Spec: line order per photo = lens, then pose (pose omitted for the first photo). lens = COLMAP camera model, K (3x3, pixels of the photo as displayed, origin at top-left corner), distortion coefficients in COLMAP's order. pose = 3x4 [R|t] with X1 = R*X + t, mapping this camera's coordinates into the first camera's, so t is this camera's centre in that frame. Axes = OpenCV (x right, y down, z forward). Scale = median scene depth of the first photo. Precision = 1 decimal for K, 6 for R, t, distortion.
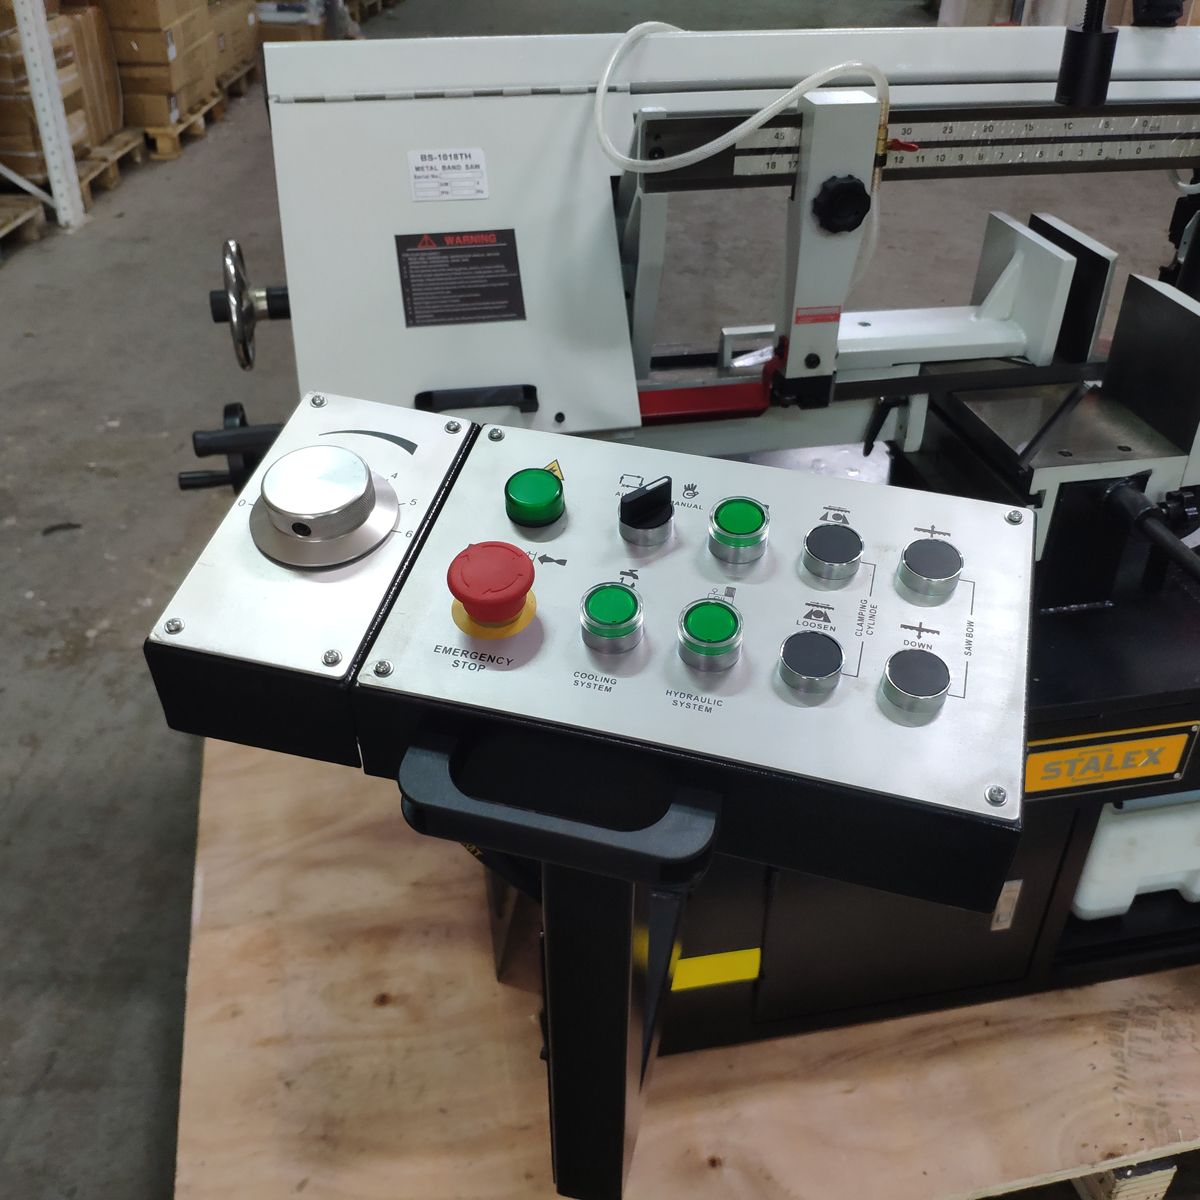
lens RADIAL K [[1258.5, 0, 596.6], [0, 1258.5, 635.5], [0, 0, 1]] dist [-0.005784, 0.000000]
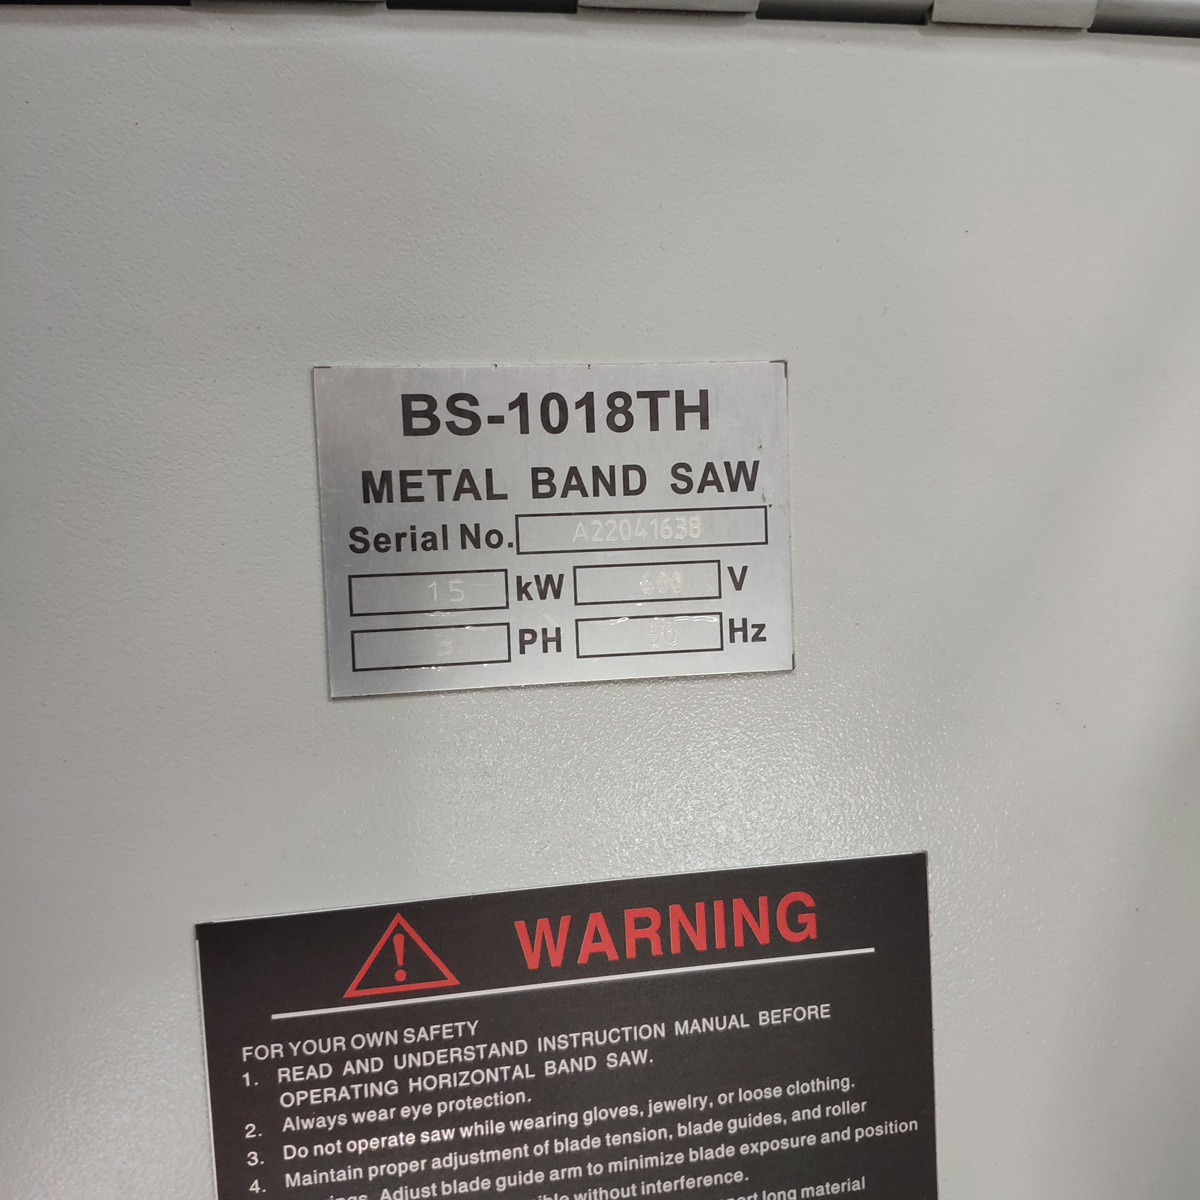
lens RADIAL K [[1258.5, 0, 601.4], [0, 1258.5, 597.6], [0, 0, 1]] dist [-0.005784, 0.000000]
pose [[0.996437, 0.081060, 0.023277, -0.116547], [-0.082981, 0.991615, 0.099062, -0.374283], [-0.015052, -0.100641, 0.994809, 0.839902]]
